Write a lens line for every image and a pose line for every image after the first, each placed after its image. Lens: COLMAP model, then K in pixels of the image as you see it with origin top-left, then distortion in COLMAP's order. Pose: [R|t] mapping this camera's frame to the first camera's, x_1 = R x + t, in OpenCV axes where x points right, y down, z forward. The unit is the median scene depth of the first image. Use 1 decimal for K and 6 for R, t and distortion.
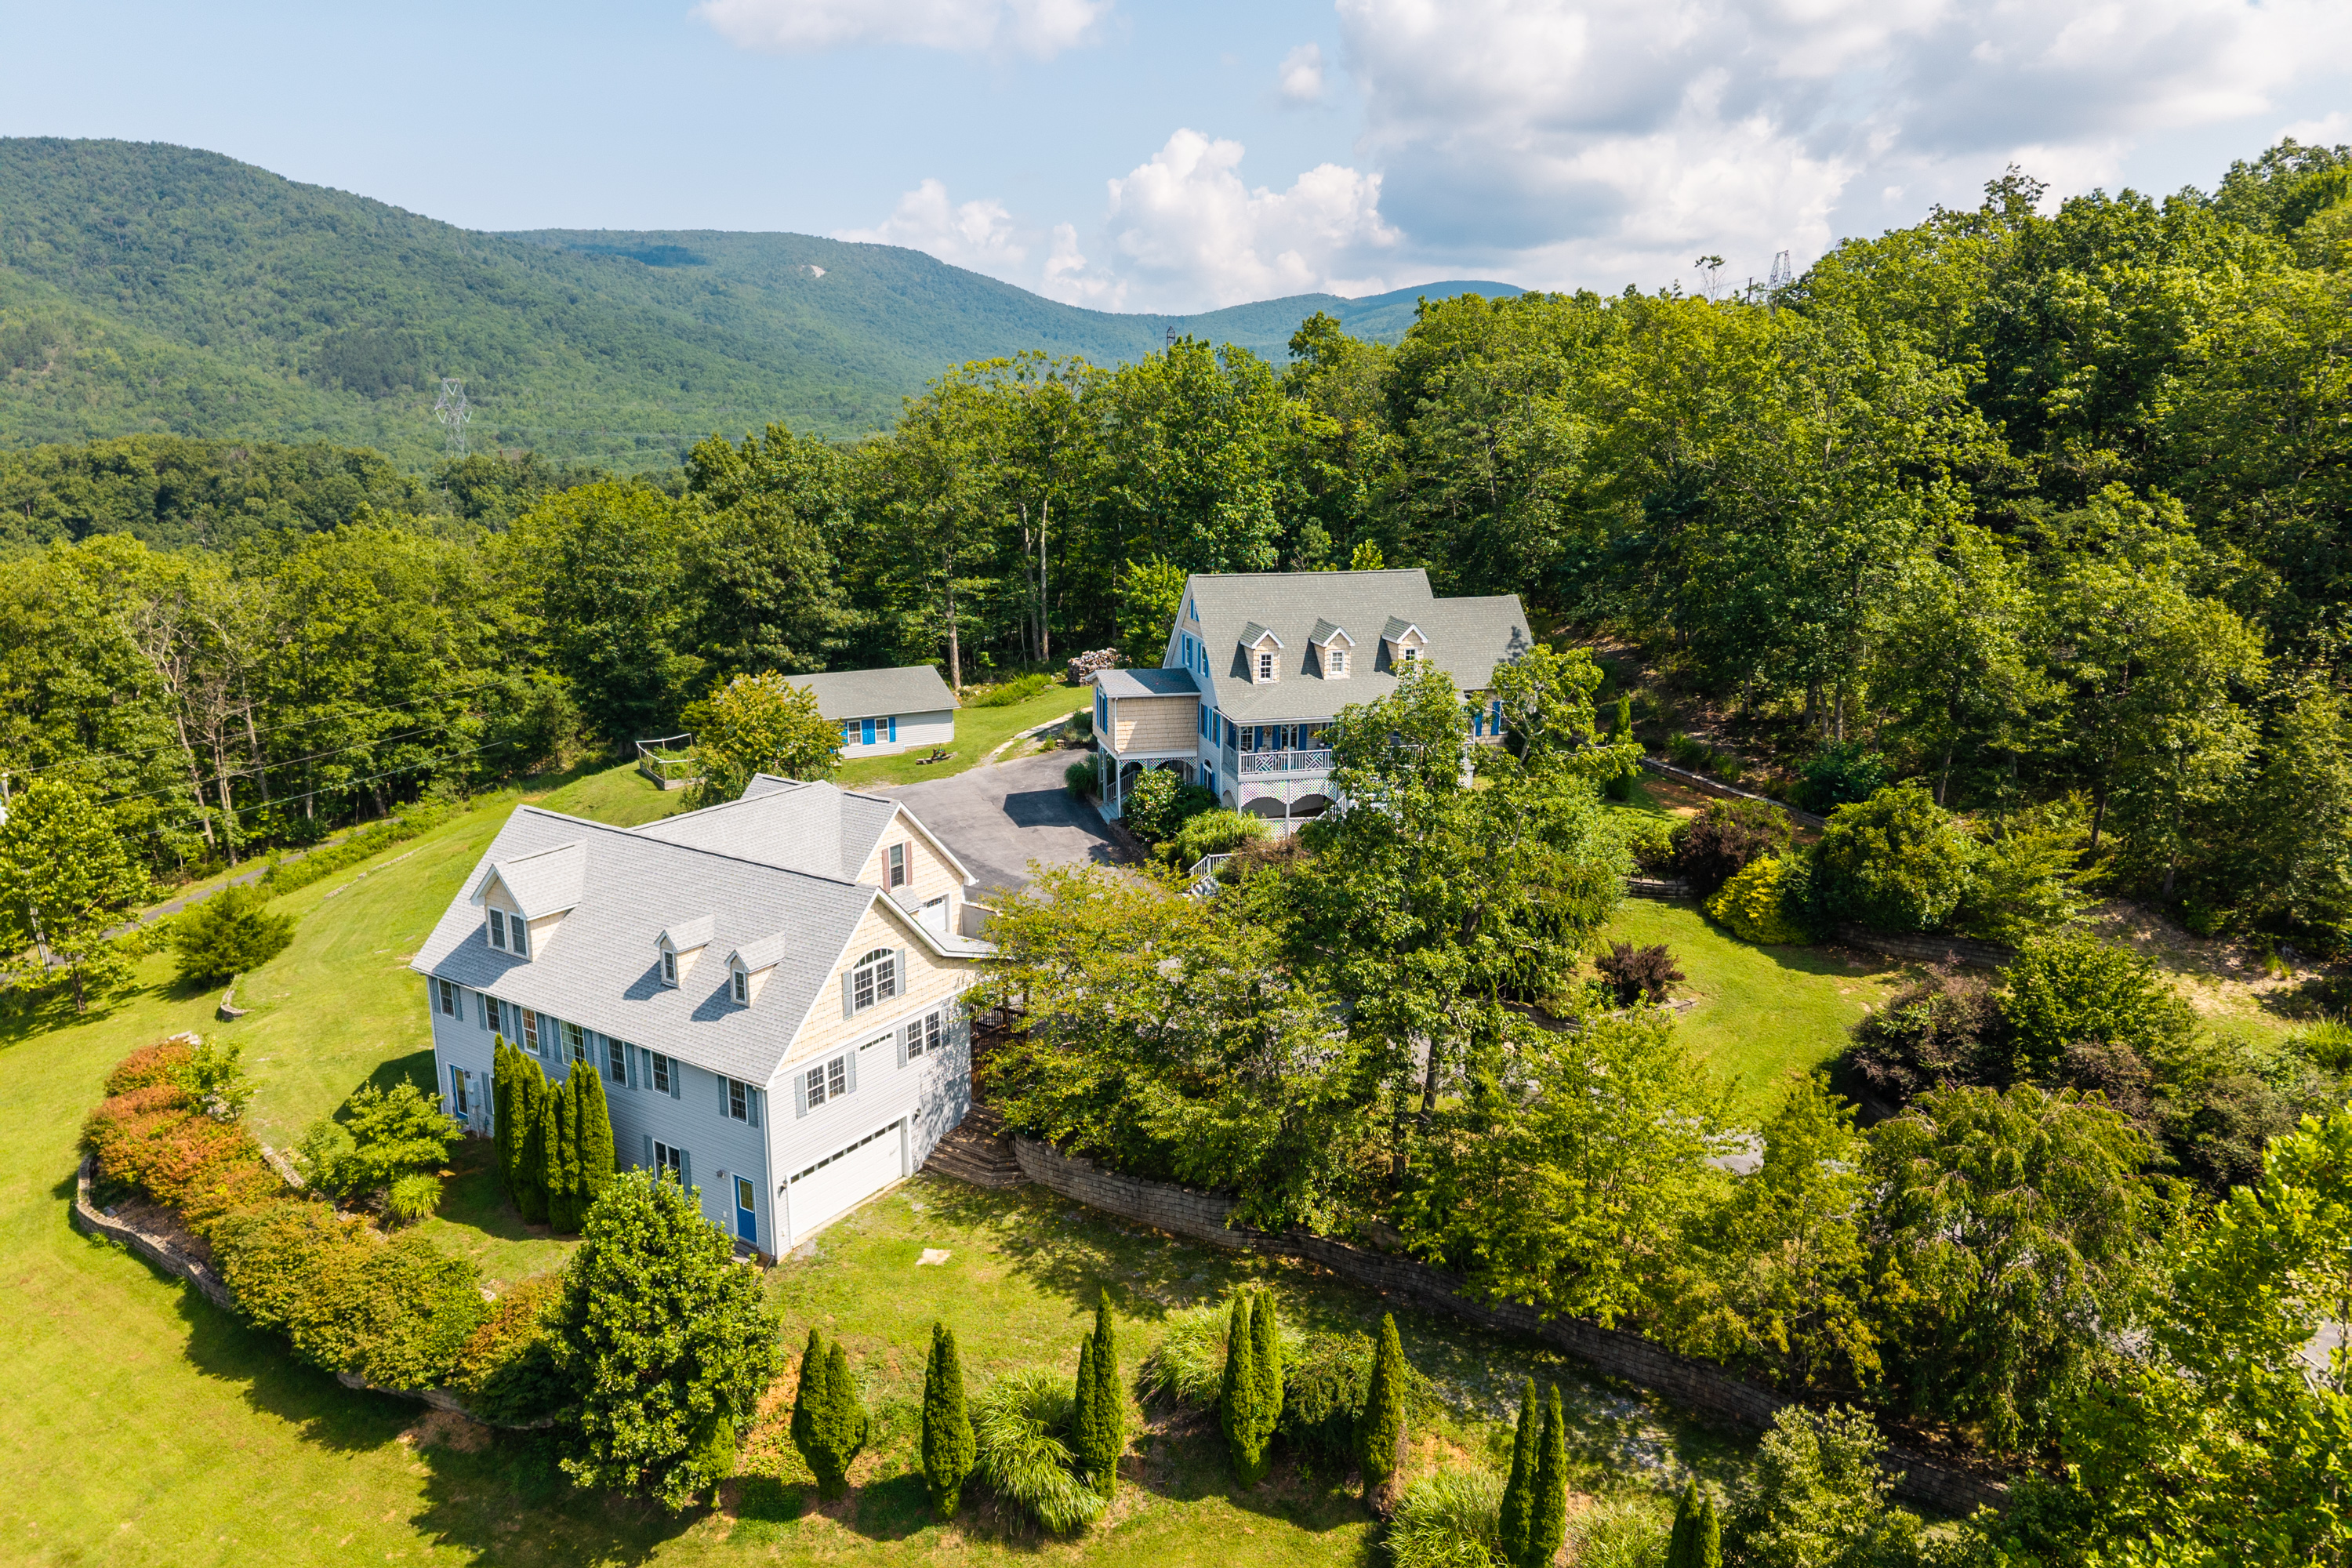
lens RADIAL K [[1557.1, 0, 1172.4], [0, 1557.1, 799.8], [0, 0, 1]] dist [0.048812, -0.034205]
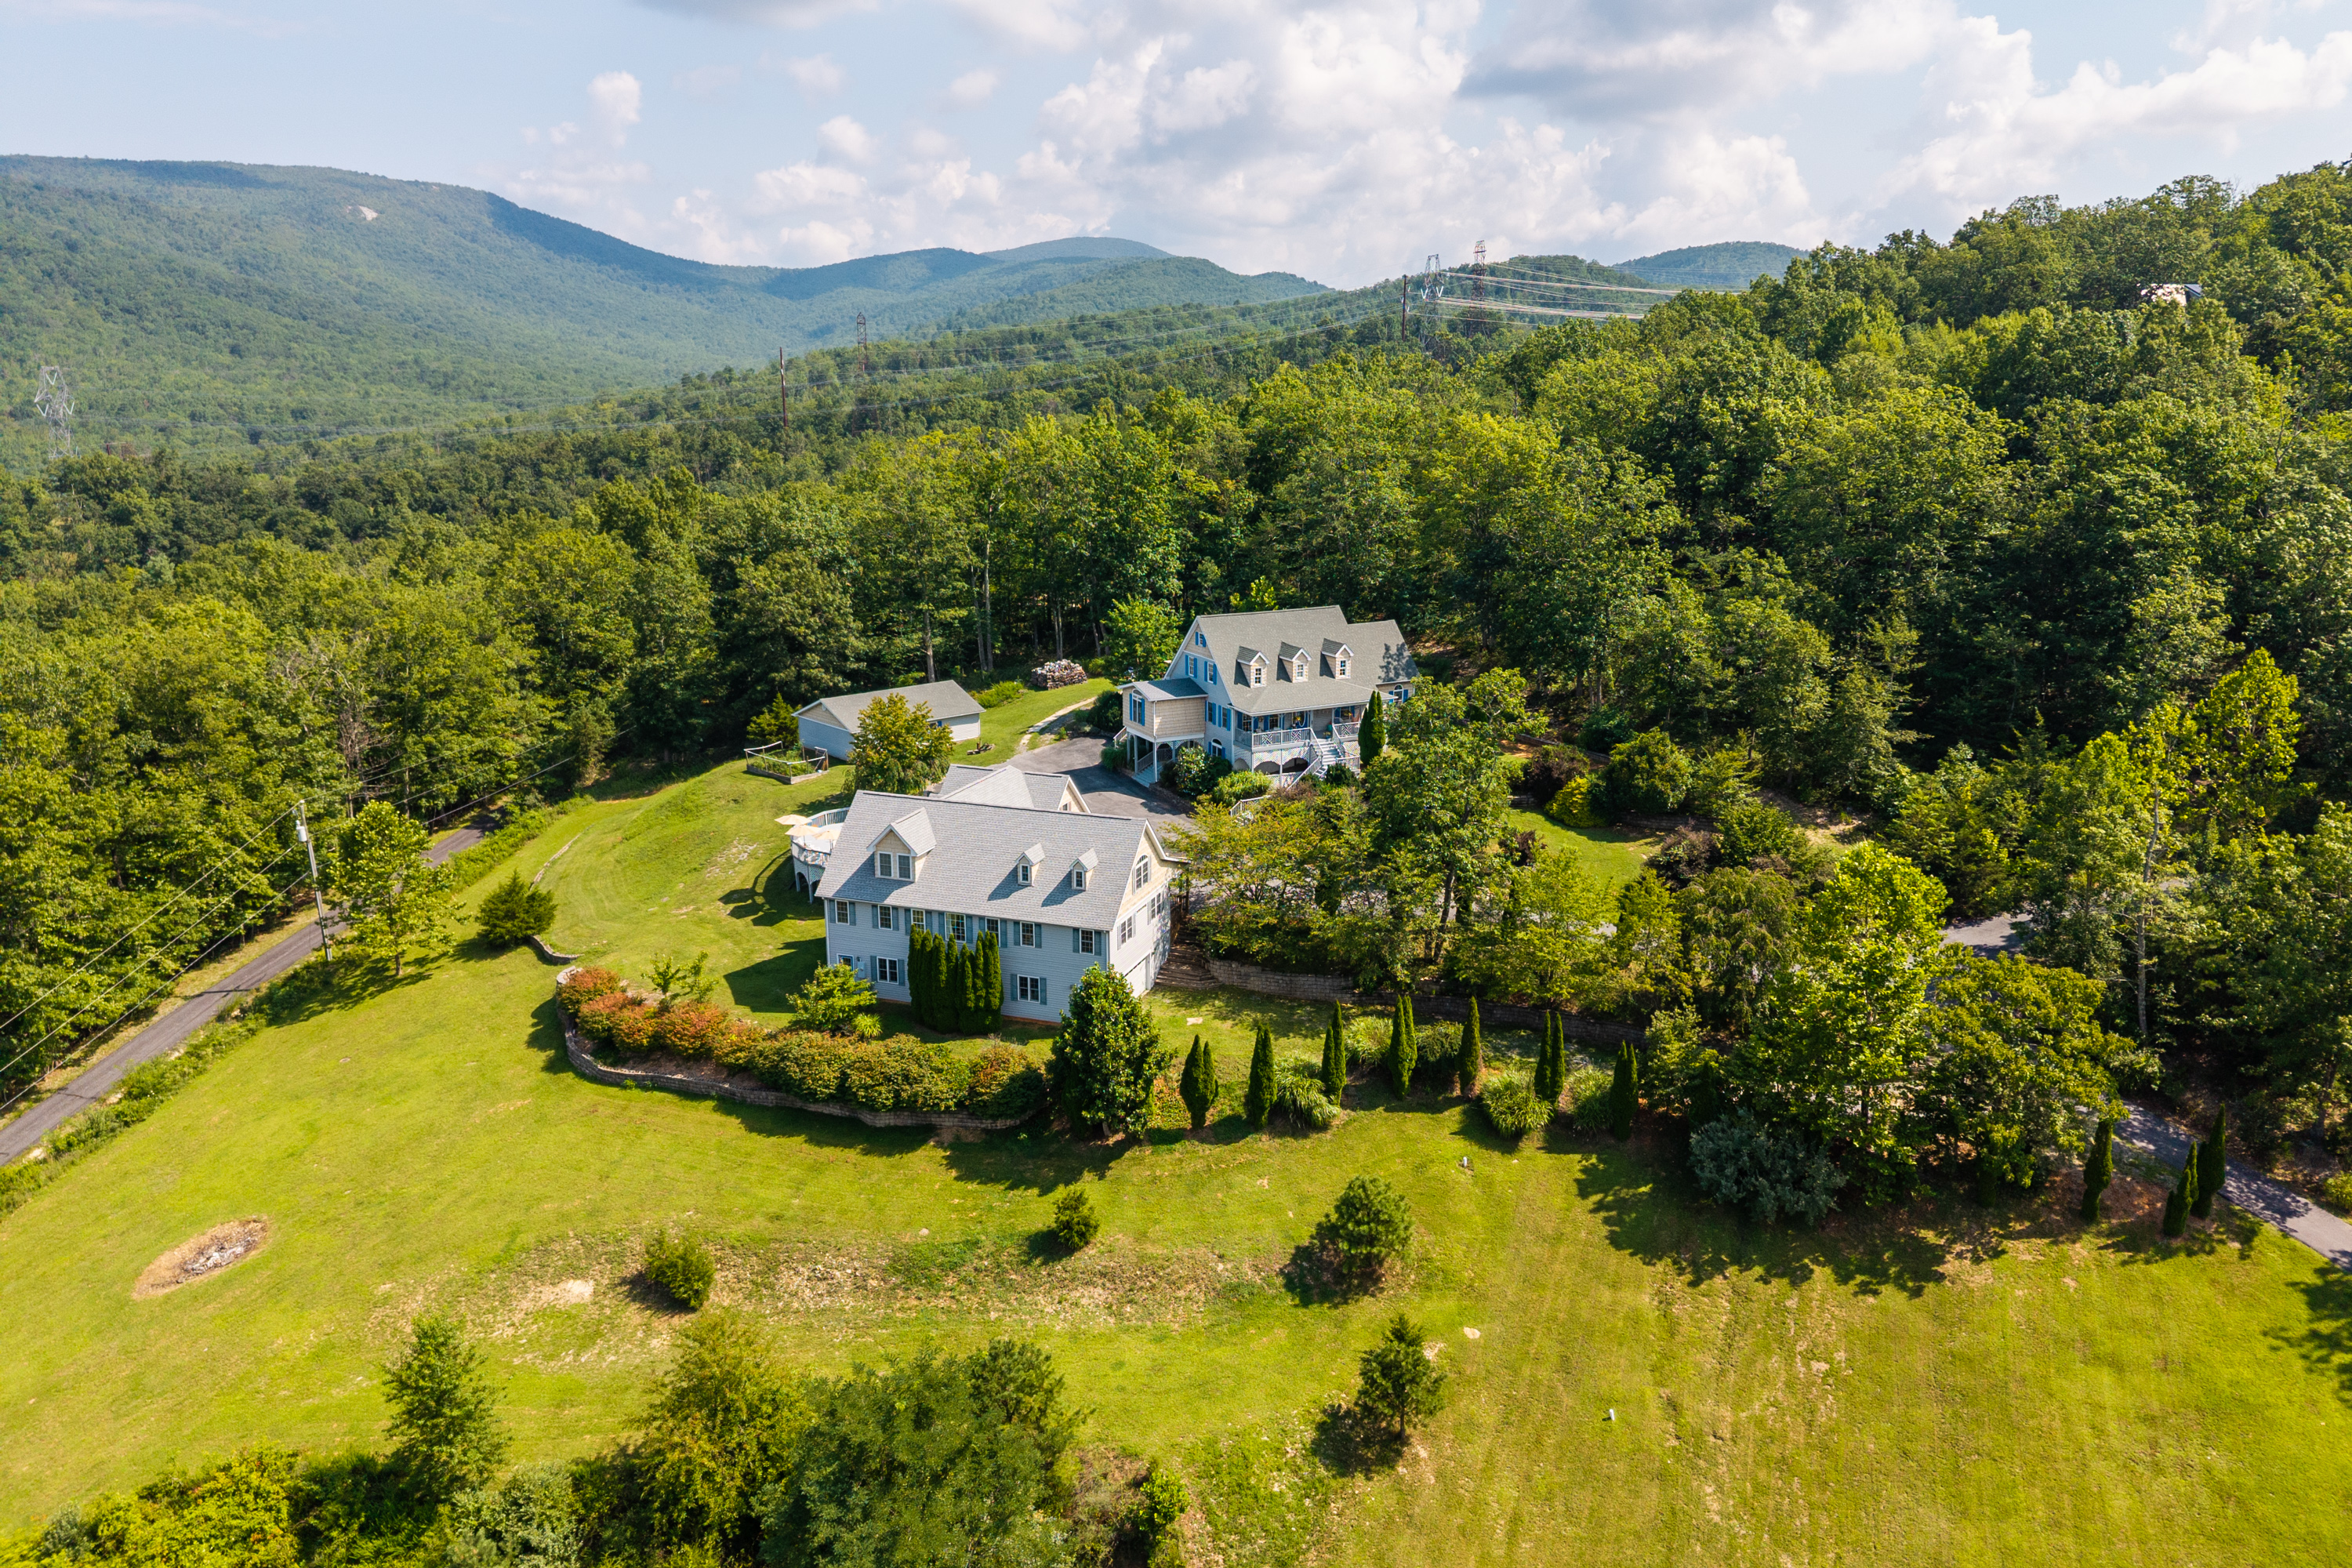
lens RADIAL K [[1599.3, 0, 1213.9], [0, 1599.3, 814.0], [0, 0, 1]] dist [0.092014, -0.104856]
pose [[0.969928, -0.064880, 0.234587, -0.370275], [0.059641, 0.997788, 0.029369, 0.001108], [-0.235973, -0.014495, 0.971651, -0.535209]]
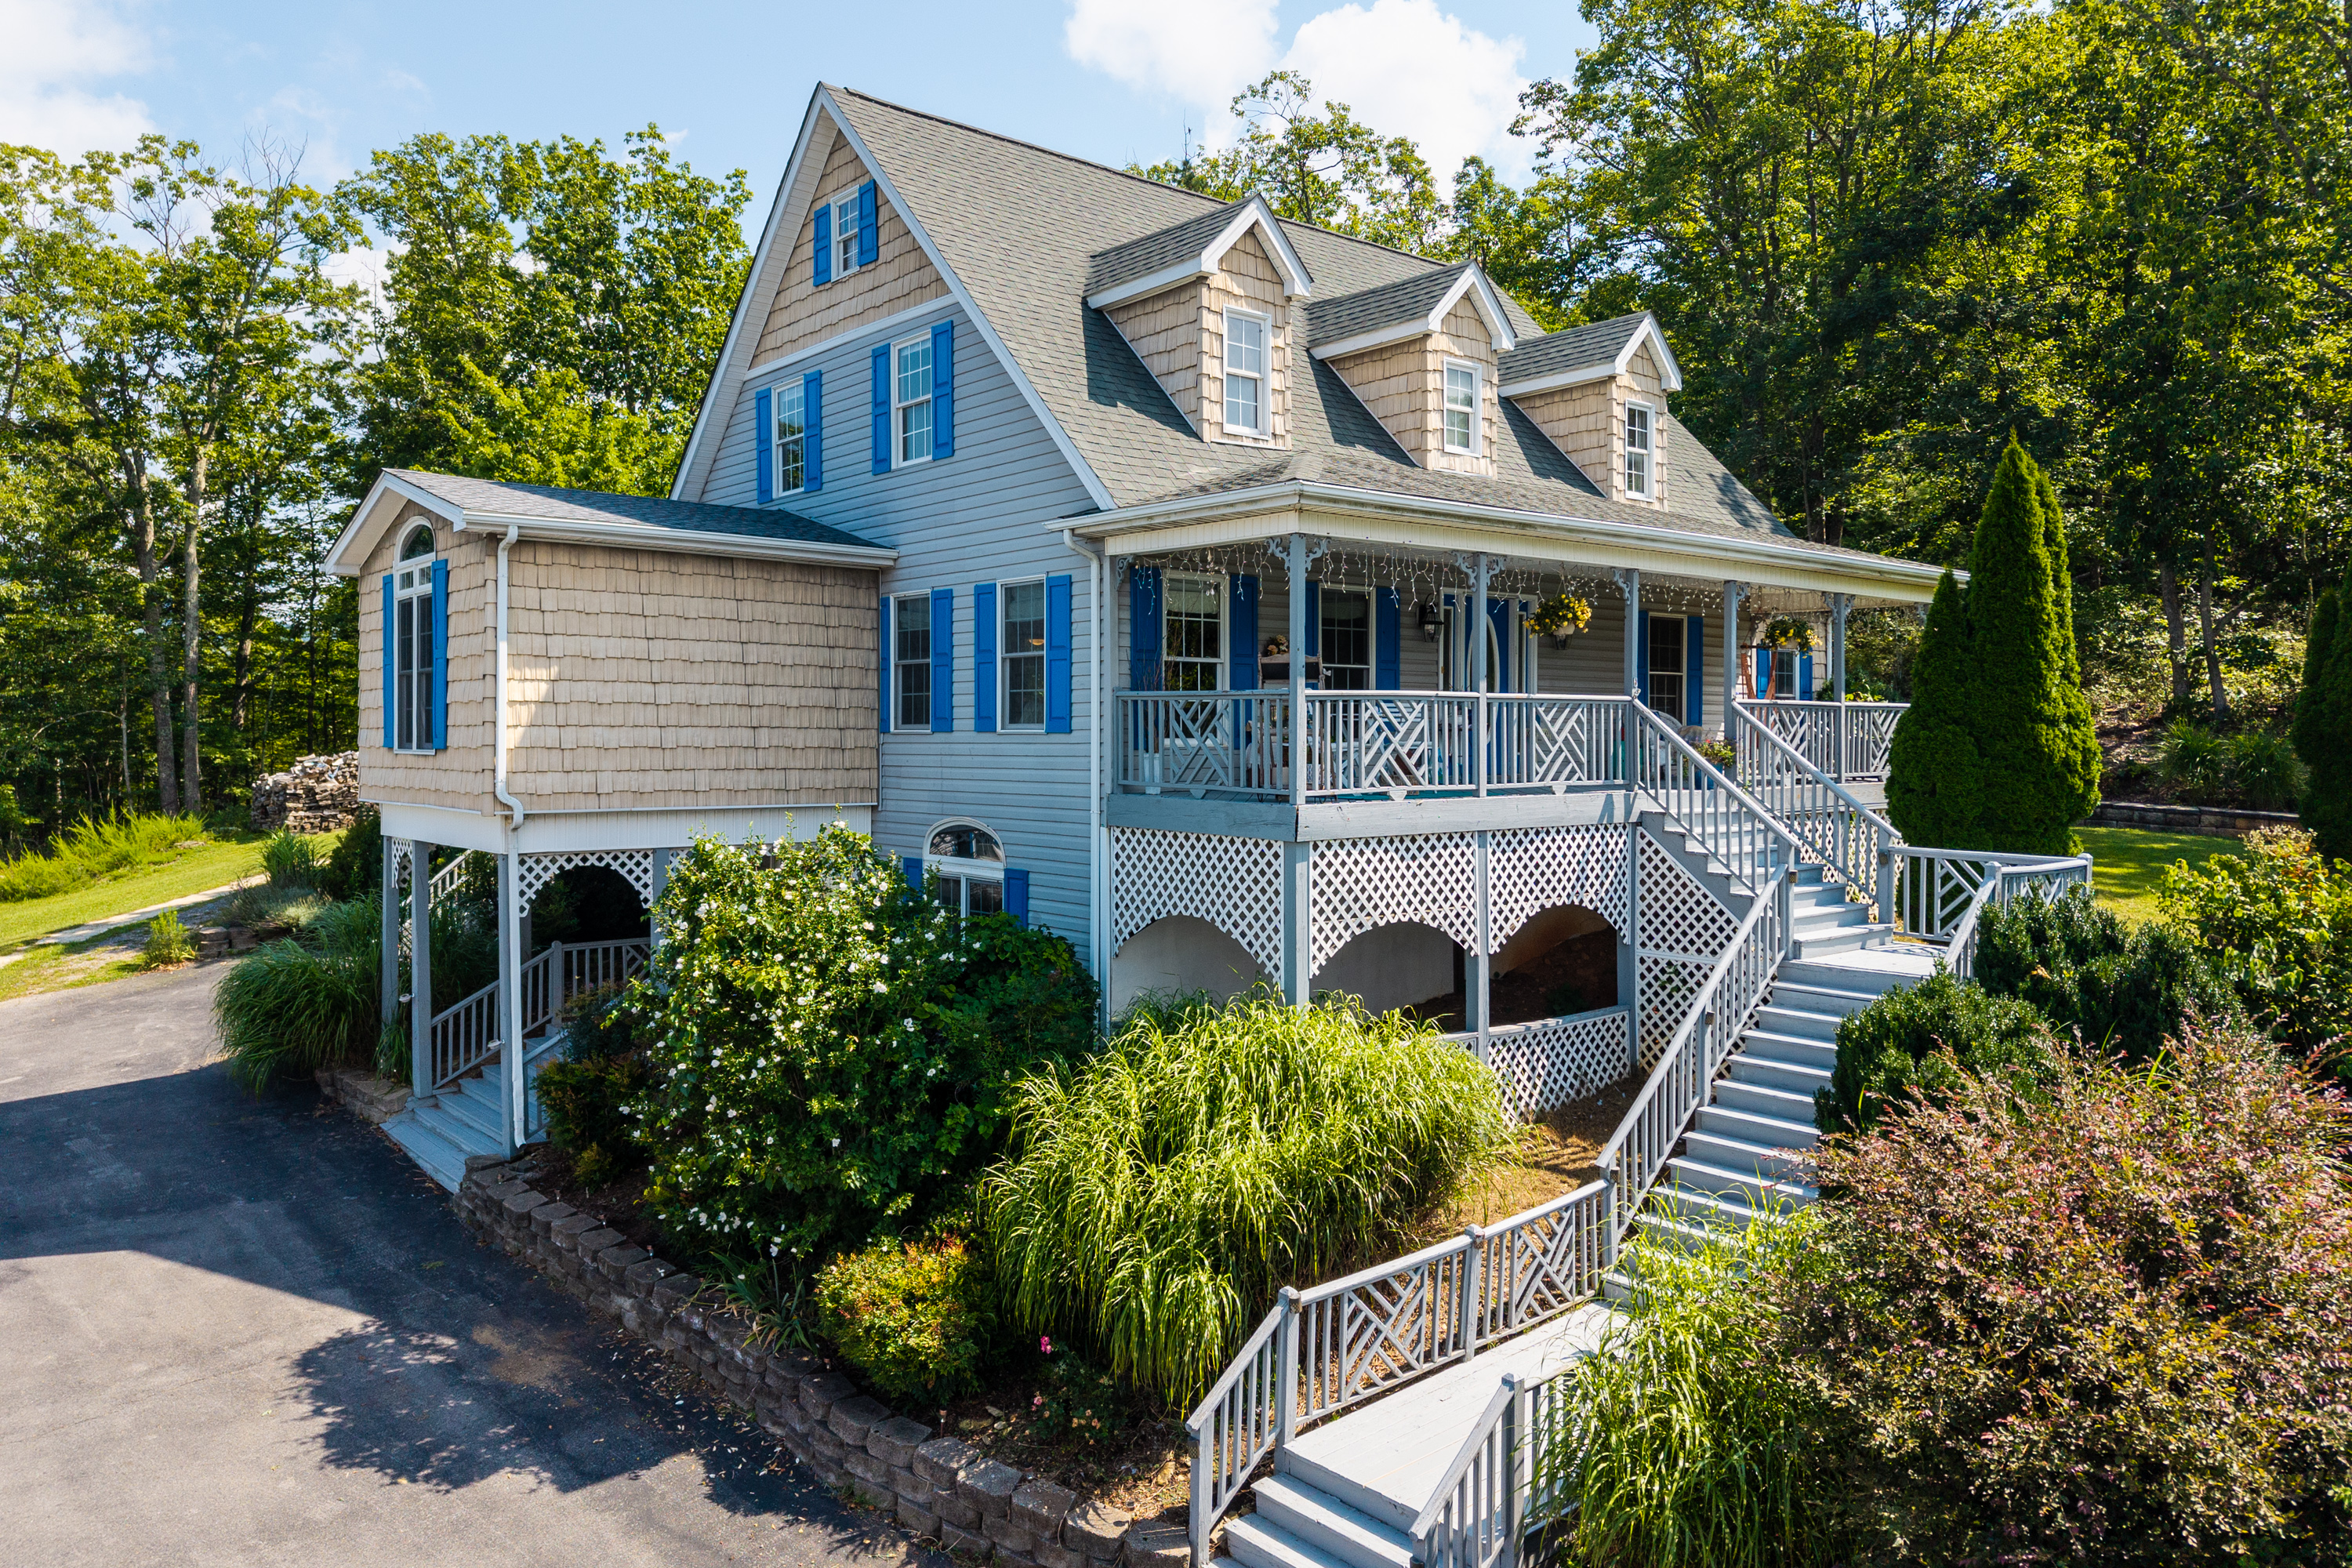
lens RADIAL K [[1590.3, 0, 1172.3], [0, 1590.3, 744.7], [0, 0, 1]] dist [0.065658, 0.000762]
pose [[0.902382, -0.005939, 0.430896, -0.051638], [0.108445, 0.970856, -0.213725, 0.016155], [-0.417068, 0.239590, 0.876727, 0.836158]]
